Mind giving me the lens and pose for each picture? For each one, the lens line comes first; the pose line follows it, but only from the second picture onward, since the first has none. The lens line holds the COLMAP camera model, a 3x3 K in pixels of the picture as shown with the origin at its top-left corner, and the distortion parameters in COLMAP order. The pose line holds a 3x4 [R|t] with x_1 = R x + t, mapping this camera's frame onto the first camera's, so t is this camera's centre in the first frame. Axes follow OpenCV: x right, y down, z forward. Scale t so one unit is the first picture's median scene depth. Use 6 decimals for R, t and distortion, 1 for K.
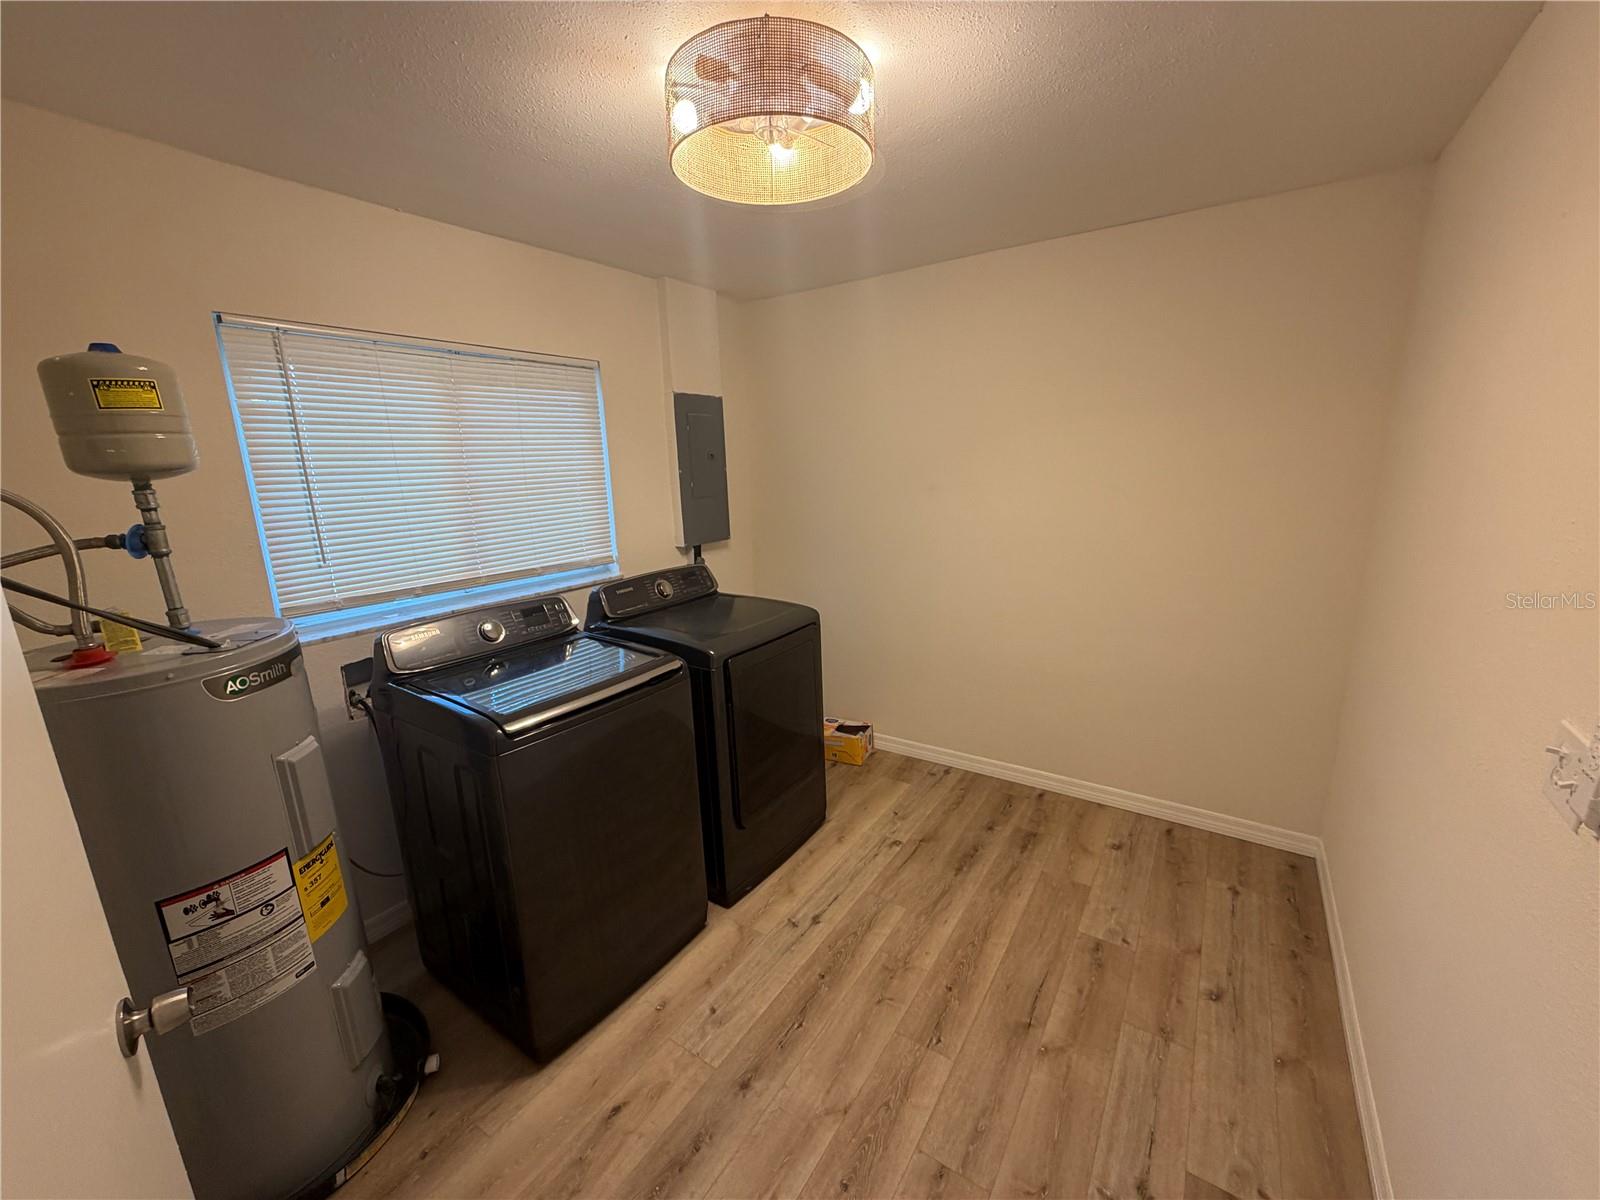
lens RADIAL K [[637.8, 0, 800.9], [0, 637.8, 603.1], [0, 0, 1]] dist [-0.001462, 0.000456]
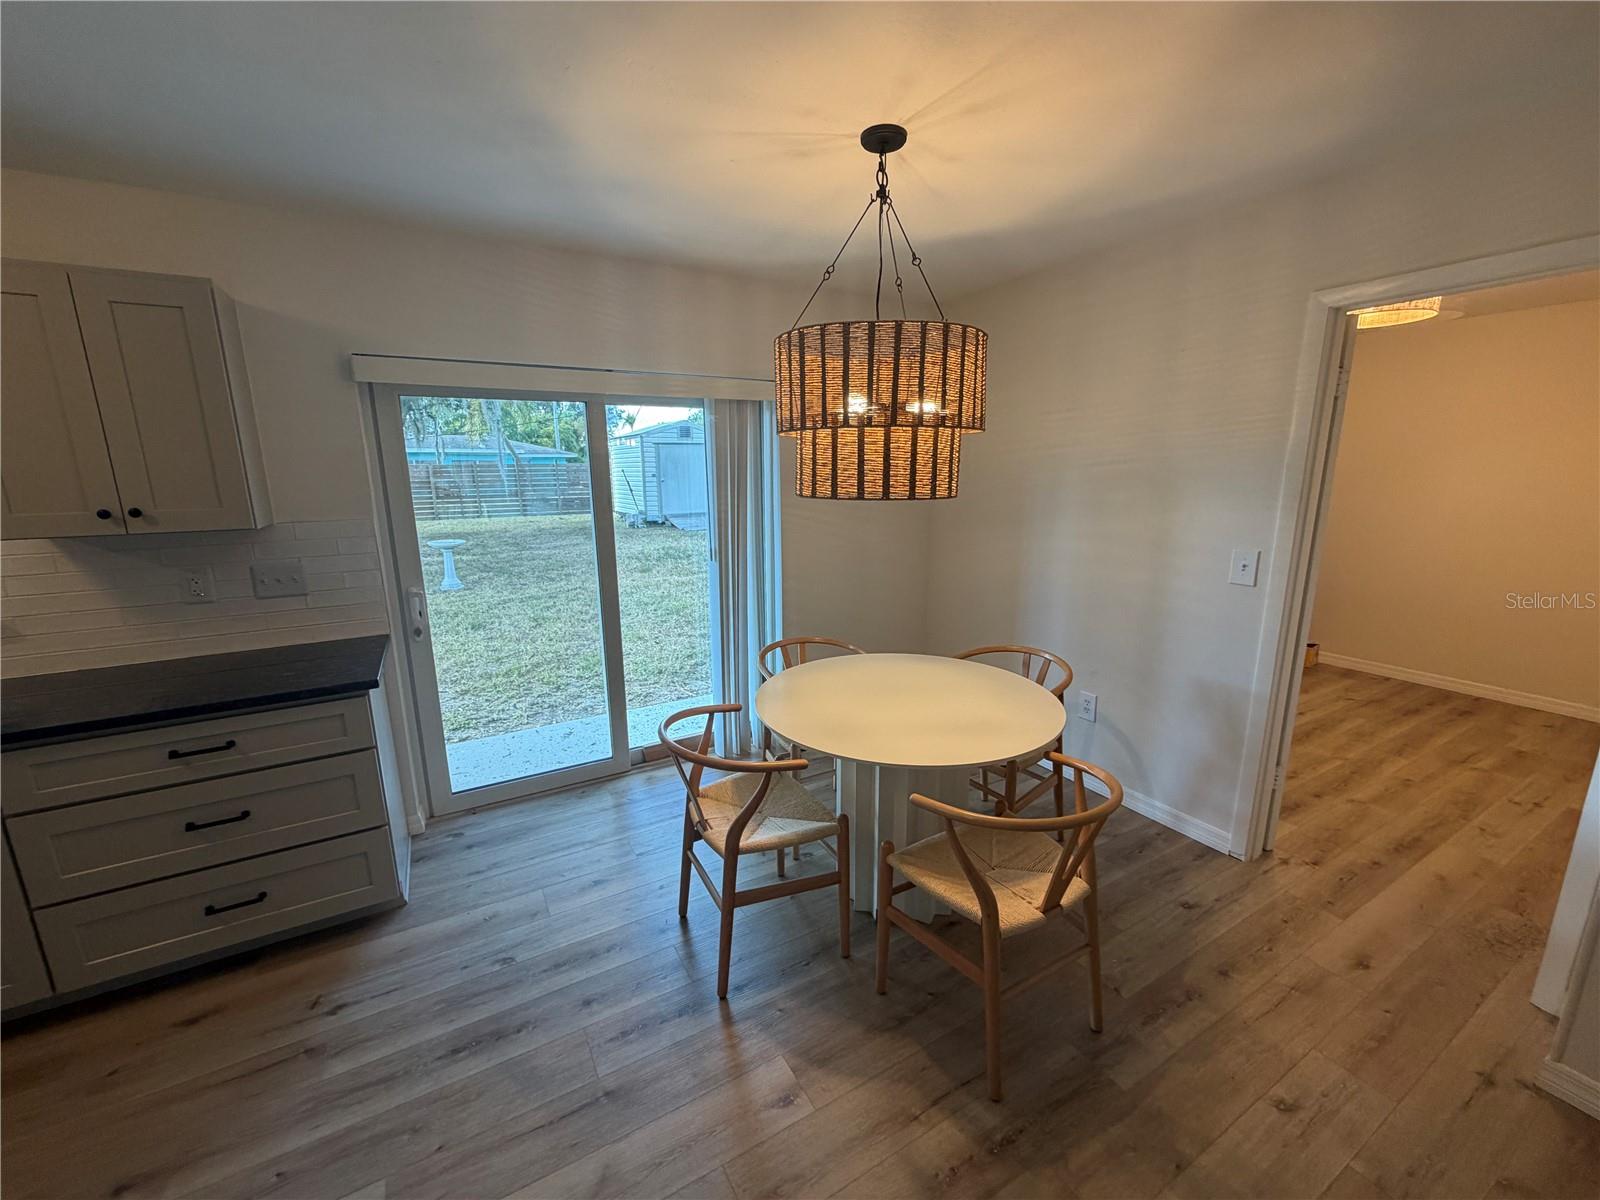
lens RADIAL K [[637.8, 0, 796.4], [0, 637.8, 602.0], [0, 0, 1]] dist [-0.001462, 0.000456]
pose [[0.891948, 0.122726, -0.435163, -0.446676], [-0.120659, 0.992162, 0.032501, 0.271279], [0.435740, 0.023517, 0.899765, -1.090574]]
